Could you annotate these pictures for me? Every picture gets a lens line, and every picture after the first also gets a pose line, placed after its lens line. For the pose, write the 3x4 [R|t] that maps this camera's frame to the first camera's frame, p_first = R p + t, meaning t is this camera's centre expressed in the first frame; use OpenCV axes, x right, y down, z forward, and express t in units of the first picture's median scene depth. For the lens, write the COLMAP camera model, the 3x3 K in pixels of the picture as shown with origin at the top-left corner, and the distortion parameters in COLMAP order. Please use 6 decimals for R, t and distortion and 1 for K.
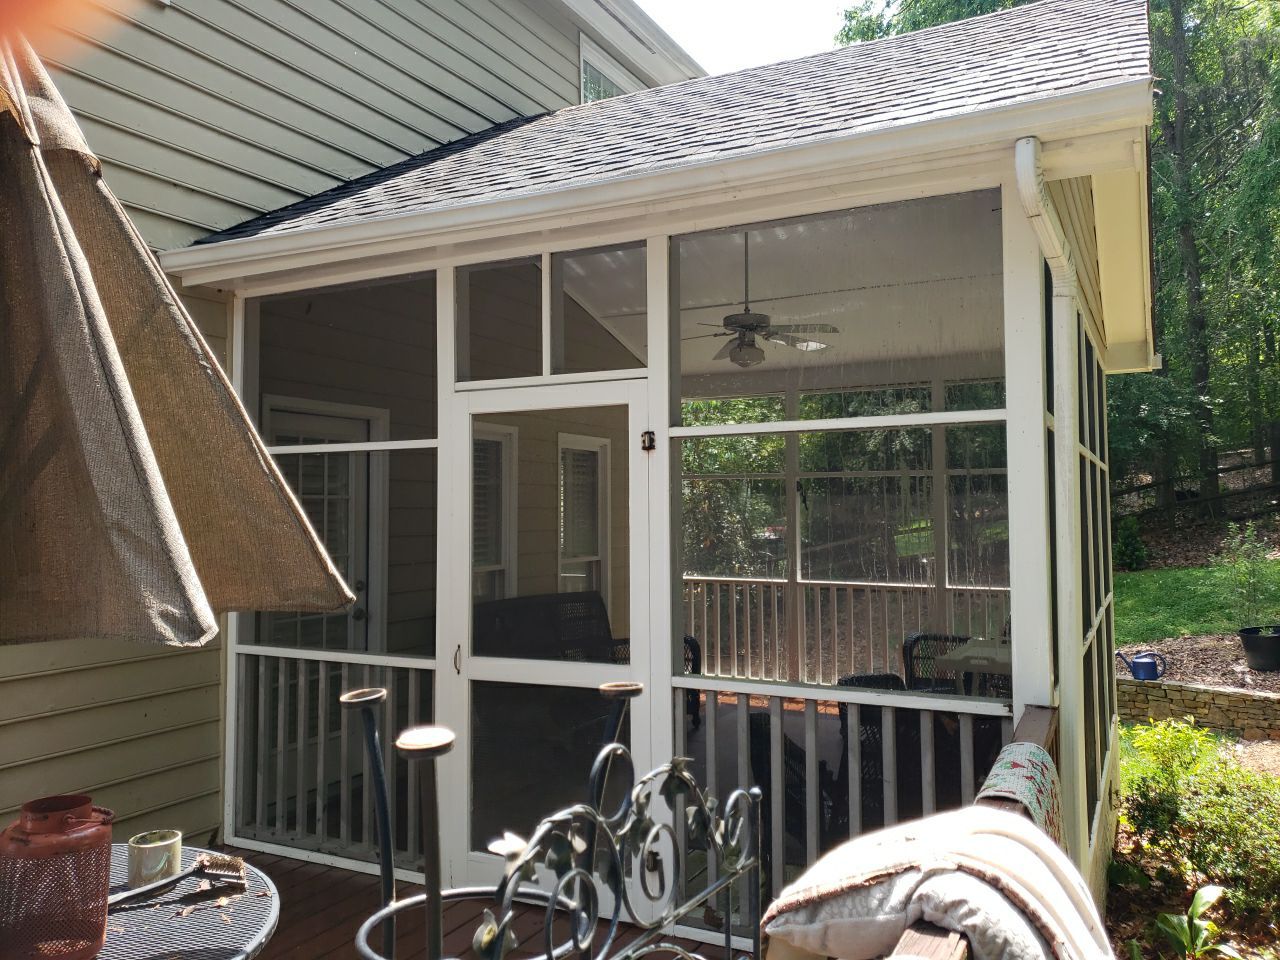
lens RADIAL K [[1008.3, 0, 644.2], [0, 1008.3, 469.7], [0, 0, 1]] dist [-0.015875, 0.045866]
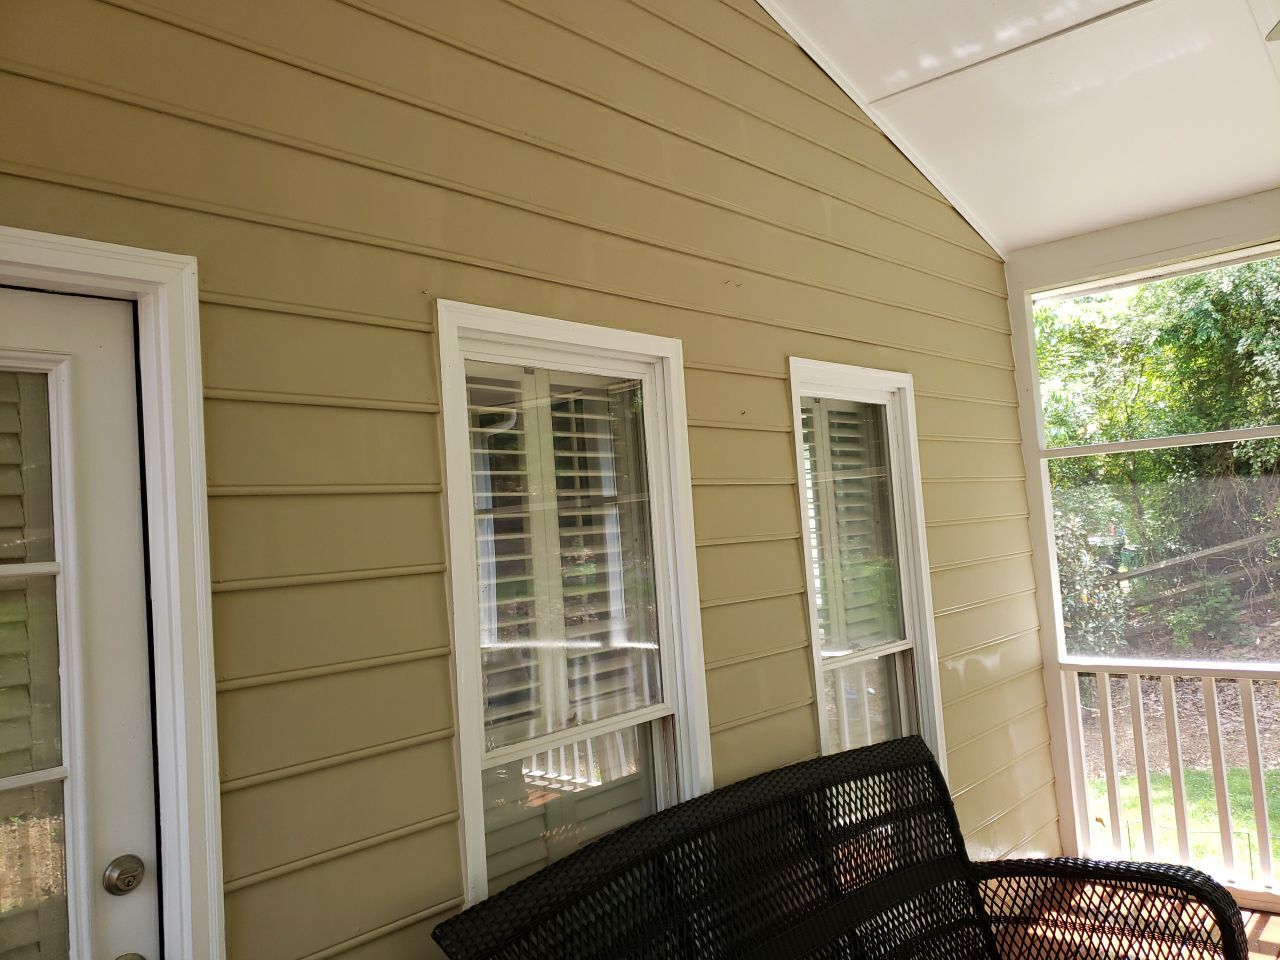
lens RADIAL K [[1008.3, 0, 644.2], [0, 1008.3, 469.7], [0, 0, 1]] dist [-0.015875, 0.045866]
pose [[0.968398, -0.075564, -0.237689, -0.046324], [0.072751, 0.997137, -0.020597, 0.011684], [0.238565, 0.002654, 0.971123, 0.562487]]
